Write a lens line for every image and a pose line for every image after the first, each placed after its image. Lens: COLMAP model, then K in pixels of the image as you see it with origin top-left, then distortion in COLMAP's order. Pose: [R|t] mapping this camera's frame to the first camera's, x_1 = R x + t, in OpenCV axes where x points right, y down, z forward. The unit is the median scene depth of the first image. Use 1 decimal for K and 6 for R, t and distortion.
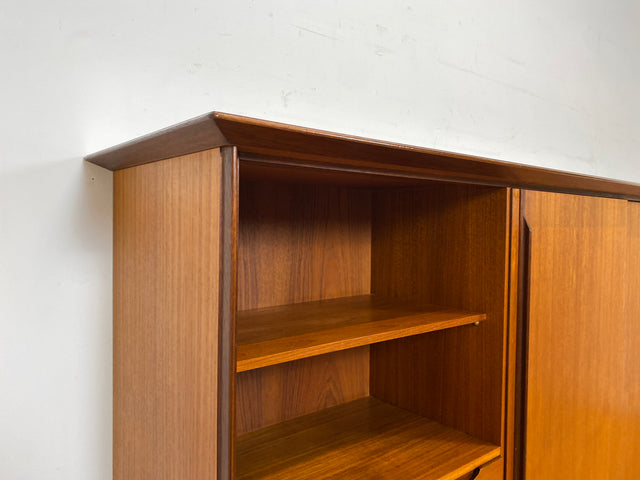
lens RADIAL K [[487.8, 0, 316.4], [0, 487.8, 237.4], [0, 0, 1]] dist [0.037940, -0.046227]
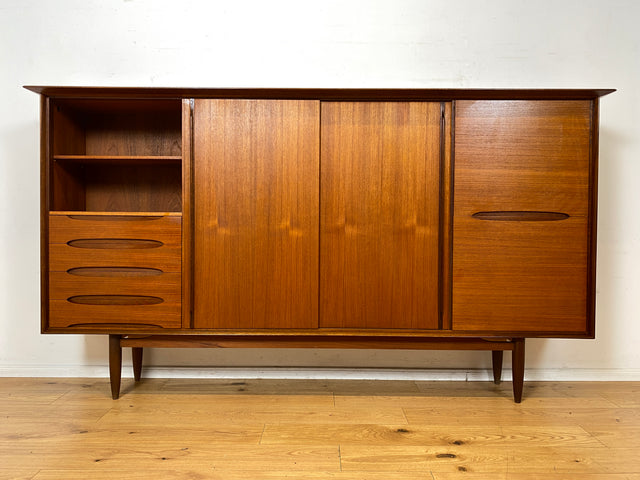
lens RADIAL K [[487.8, 0, 322.8], [0, 487.8, 236.8], [0, 0, 1]] dist [0.037940, -0.046227]
pose [[0.768994, 0.006411, -0.639223, 2.139989], [-0.016619, 0.999812, -0.009965, 0.502516], [0.639039, 0.018286, 0.768957, -0.309326]]
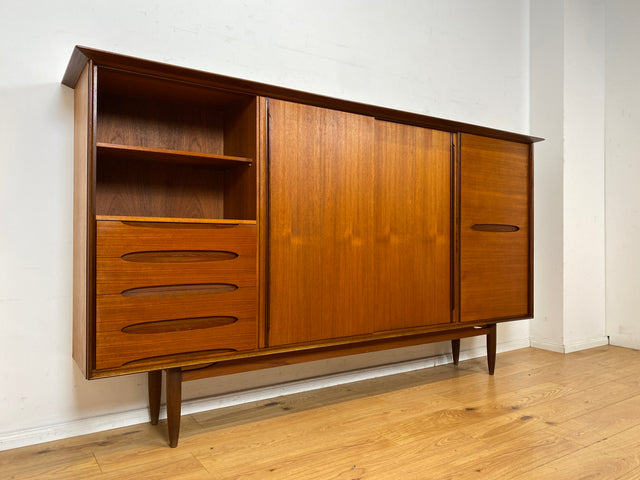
lens RADIAL K [[487.8, 0, 323.6], [0, 487.8, 236.9], [0, 0, 1]] dist [0.037940, -0.046227]
pose [[0.994237, -0.009361, -0.106791, 0.802815], [0.005312, 0.999258, -0.038136, 0.525513], [0.107068, 0.037348, 0.993550, -0.936529]]
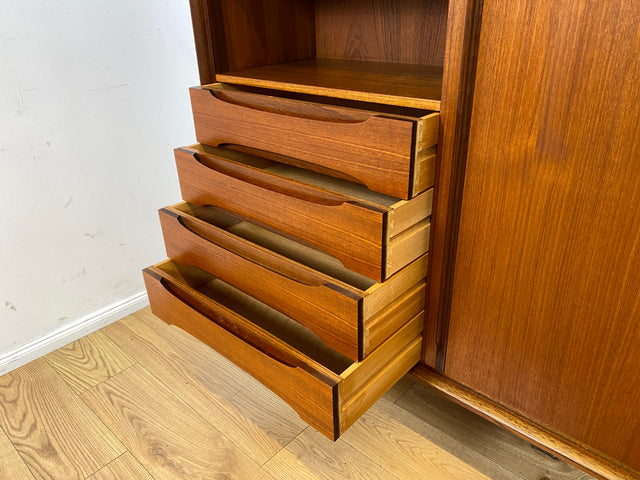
lens RADIAL K [[487.8, 0, 315.0], [0, 487.8, 246.3], [0, 0, 1]] dist [0.037940, -0.046227]
pose [[0.123164, 0.435202, -0.891869, 1.072485], [0.009967, 0.898124, 0.439630, 0.258536], [0.992336, -0.063036, 0.106279, 0.631605]]
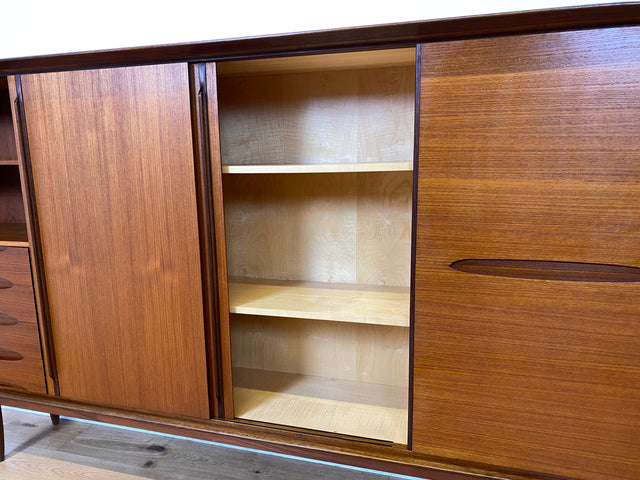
lens RADIAL K [[487.8, 0, 317.6], [0, 487.8, 246.6], [0, 0, 1]] dist [0.037940, -0.046227]
pose [[0.551483, 0.137016, -0.822857, 2.050182], [-0.002504, 0.986686, 0.162618, 0.157584], [0.834183, -0.087620, 0.544483, 0.830652]]
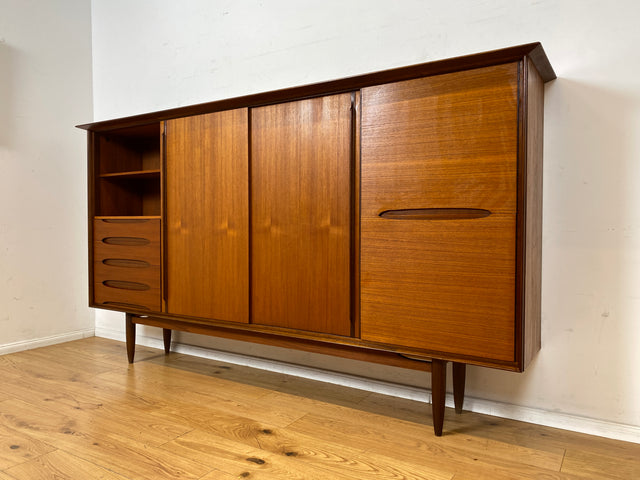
lens RADIAL K [[487.8, 0, 323.1], [0, 487.8, 239.8], [0, 0, 1]] dist [0.037940, -0.046227]
pose [[0.318349, 0.015690, -0.947844, 2.990922], [-0.026573, 0.999618, 0.007622, 0.469615], [0.947601, 0.022761, 0.318644, 0.901322]]
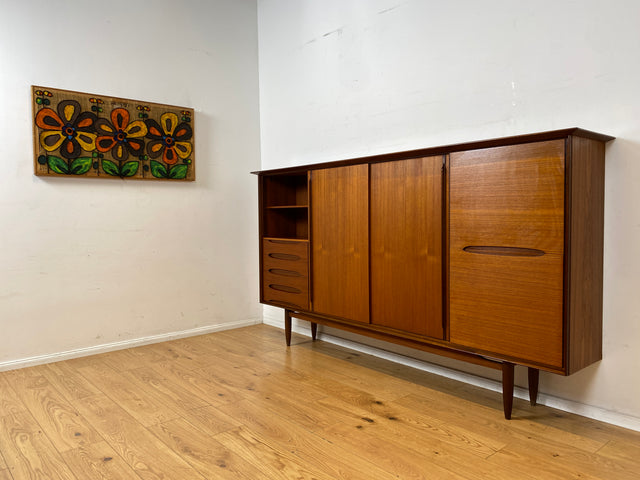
lens RADIAL K [[487.8, 0, 319.9], [0, 487.8, 238.2], [0, 0, 1]] dist [0.037940, -0.046227]
pose [[0.017478, 0.034909, -0.999238, 3.740891], [-0.019231, 0.999217, 0.034572, 0.257207], [0.999662, 0.018612, 0.018135, 0.930539]]
